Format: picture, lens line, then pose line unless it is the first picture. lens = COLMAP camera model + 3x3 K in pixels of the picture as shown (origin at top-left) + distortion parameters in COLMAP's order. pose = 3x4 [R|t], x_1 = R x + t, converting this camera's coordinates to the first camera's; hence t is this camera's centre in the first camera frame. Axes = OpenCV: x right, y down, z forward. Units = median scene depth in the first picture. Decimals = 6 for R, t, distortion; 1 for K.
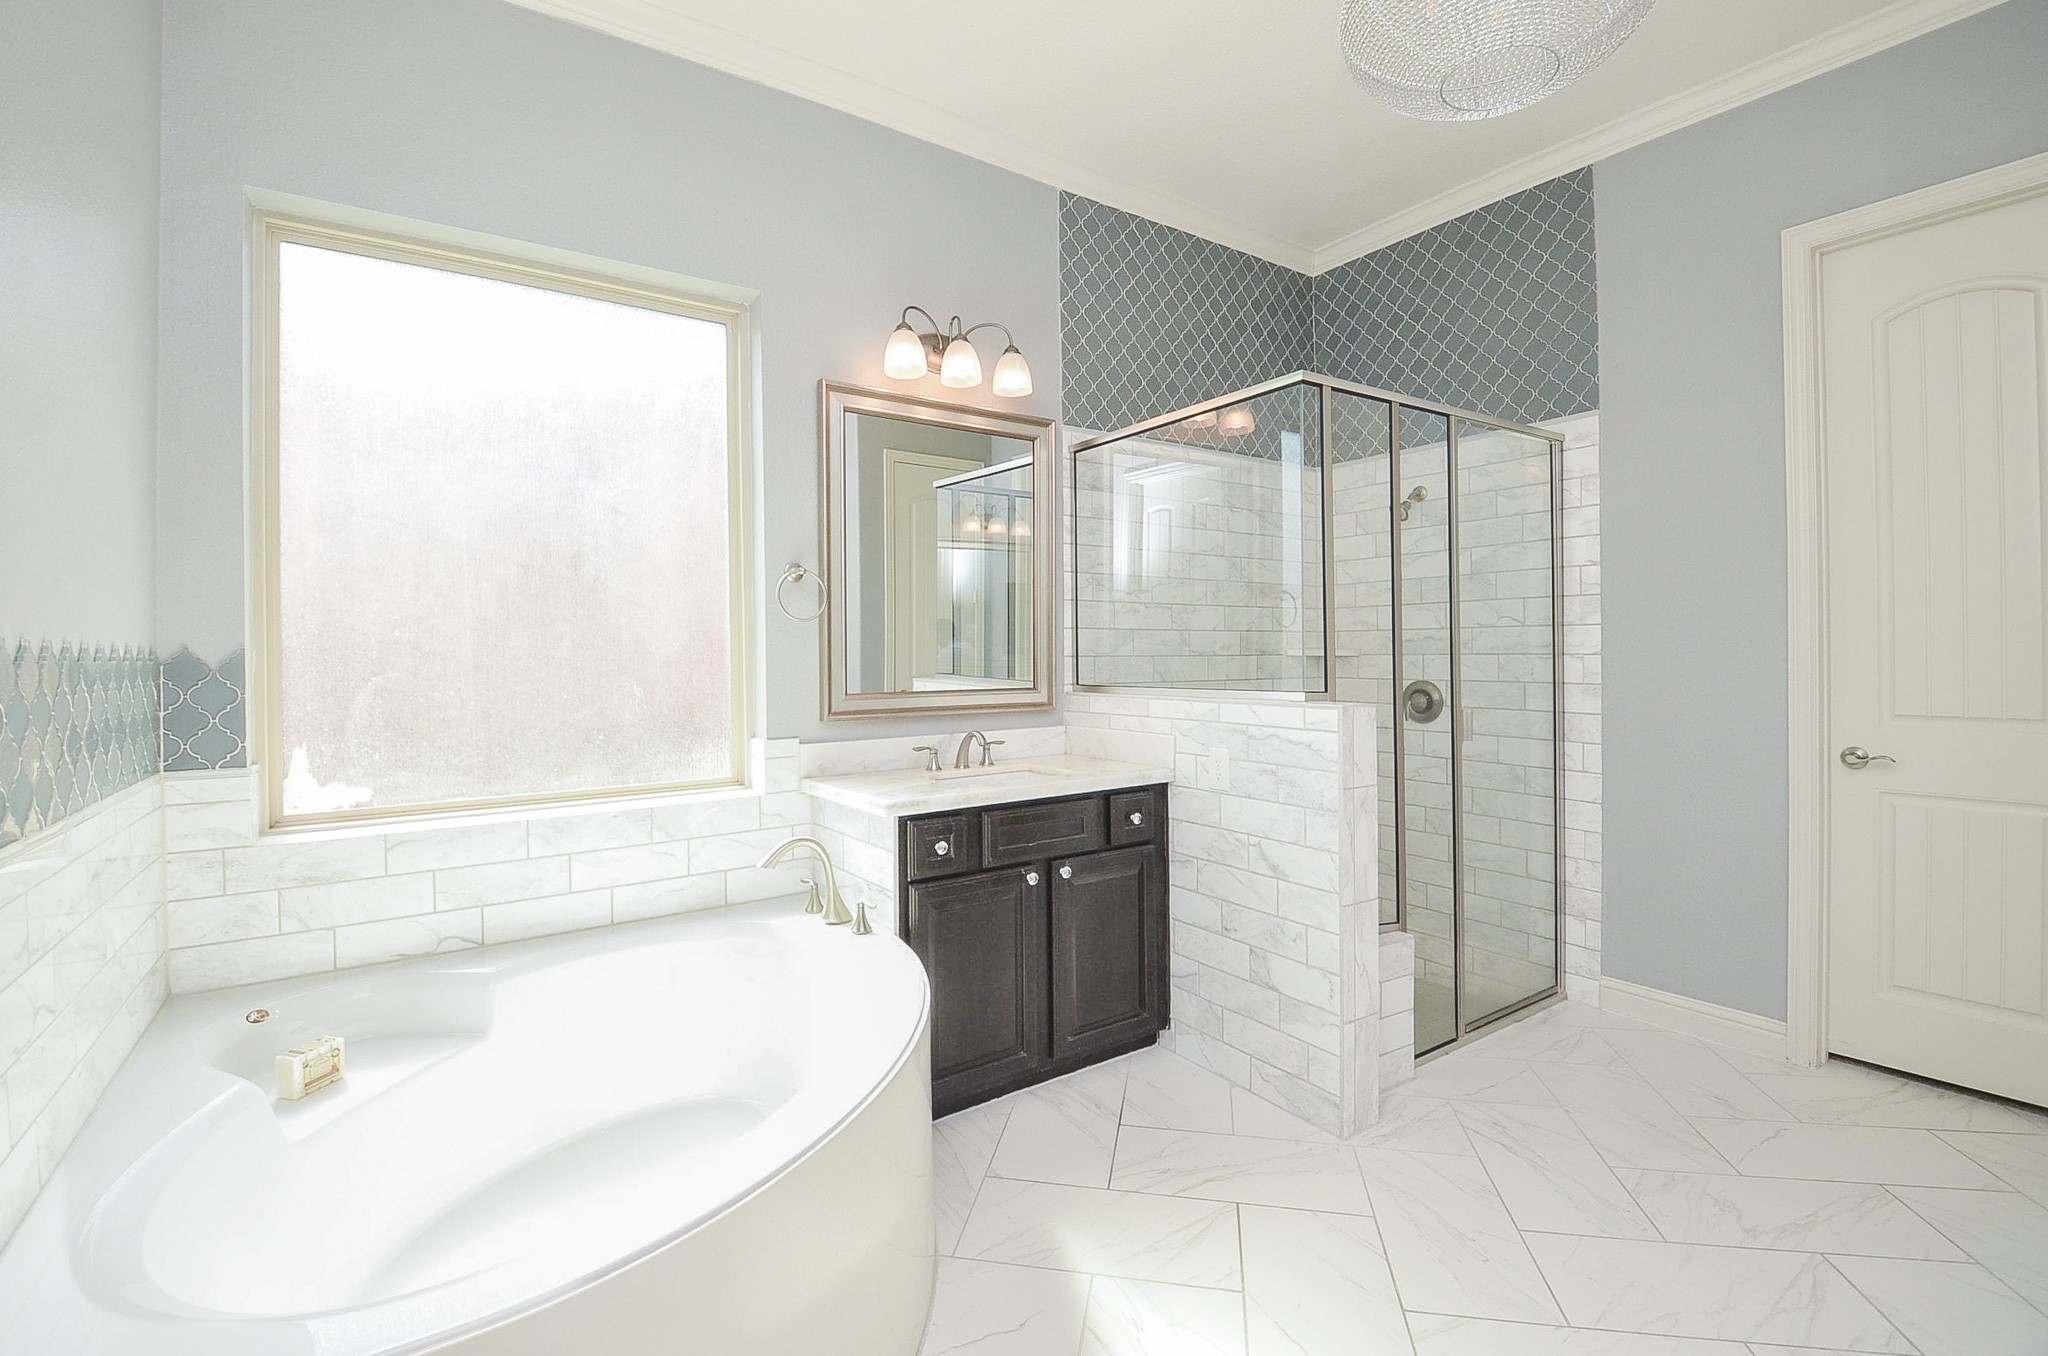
lens RADIAL K [[919.1, 0, 1038.4], [0, 919.1, 659.6], [0, 0, 1]] dist [-0.004469, -0.012725]
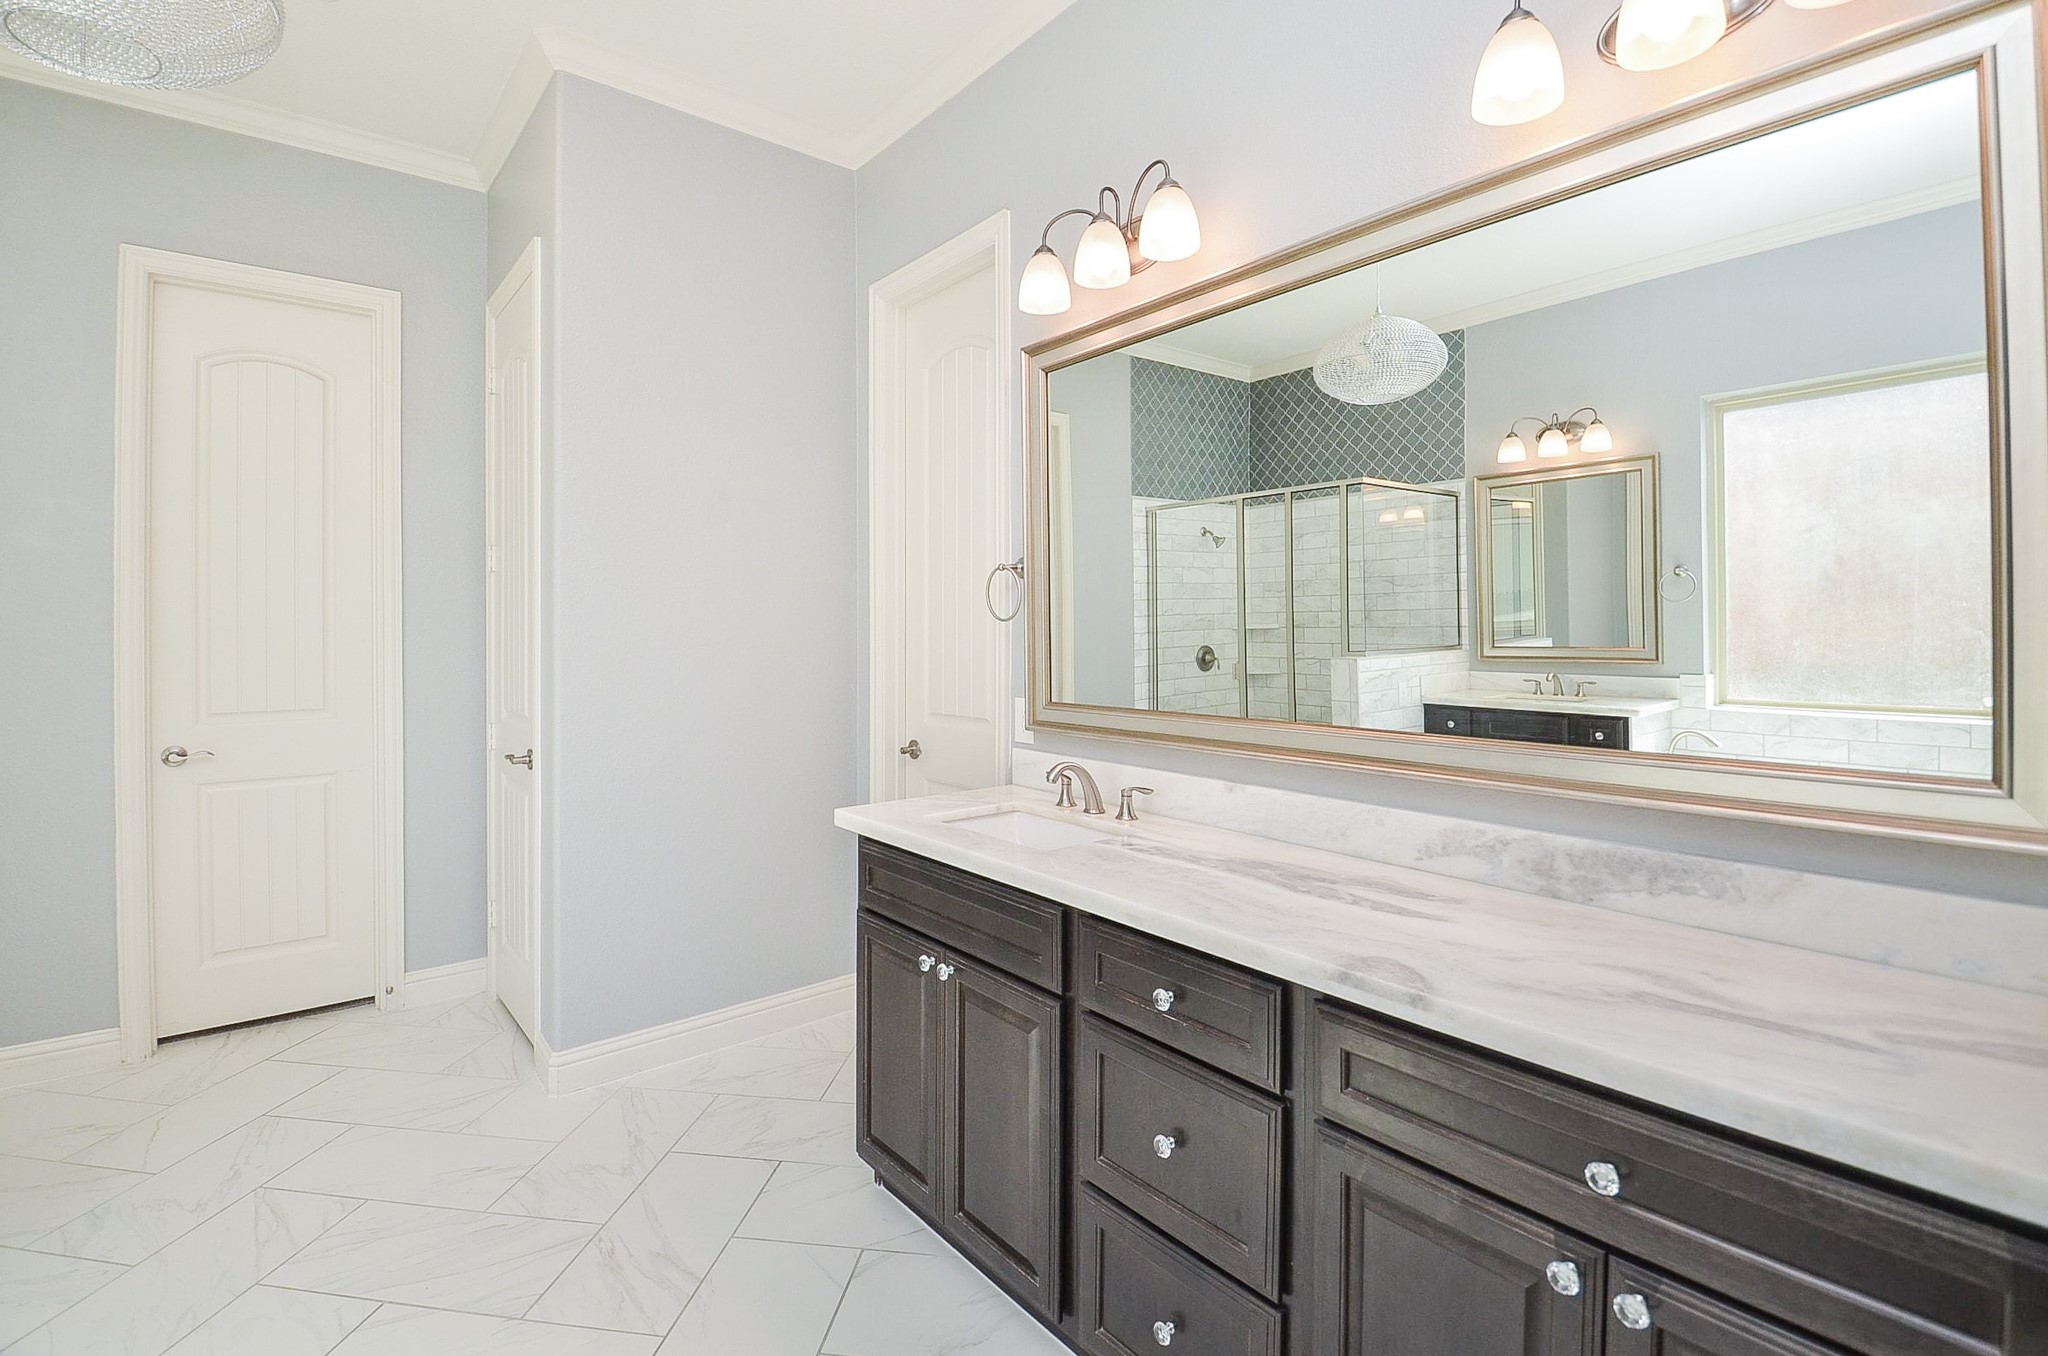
lens RADIAL K [[919.1, 0, 1017.8], [0, 919.1, 636.4], [0, 0, 1]] dist [-0.004469, -0.012725]
pose [[-0.092852, 0.006201, 0.995661, -0.238025], [0.005716, 0.999967, -0.005695, -0.020767], [-0.995664, 0.005162, -0.092884, 0.085803]]
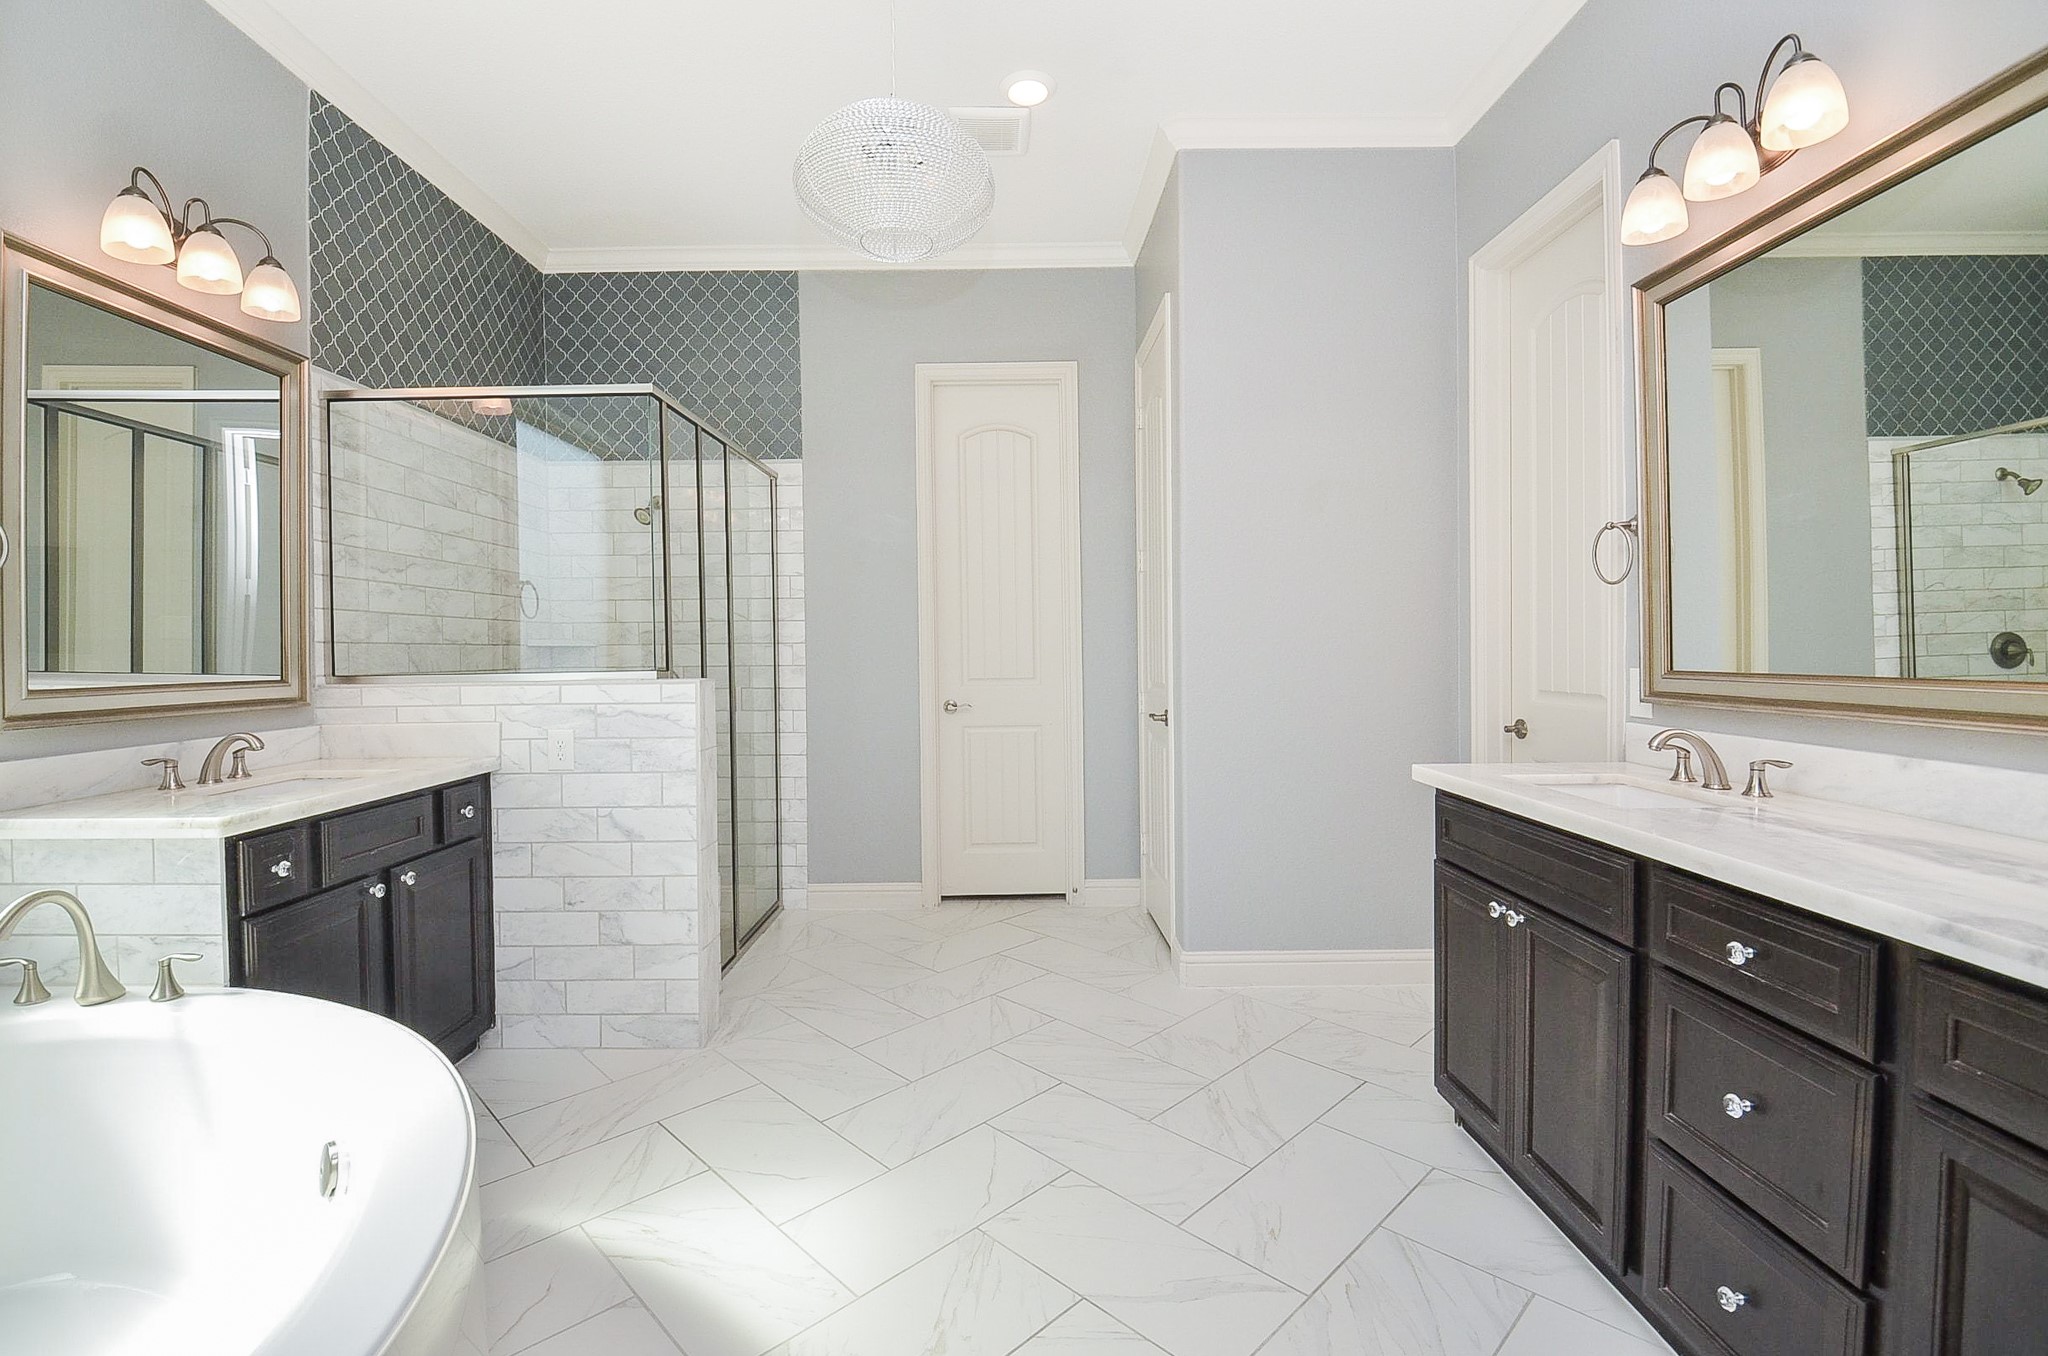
lens RADIAL K [[919.1, 0, 1022.4], [0, 919.1, 669.6], [0, 0, 1]] dist [-0.004469, -0.012725]
pose [[0.545455, -0.016585, 0.837976, -0.343648], [0.014065, 0.999845, 0.010633, 0.023611], [-0.838022, 0.005986, 0.545603, 0.006075]]
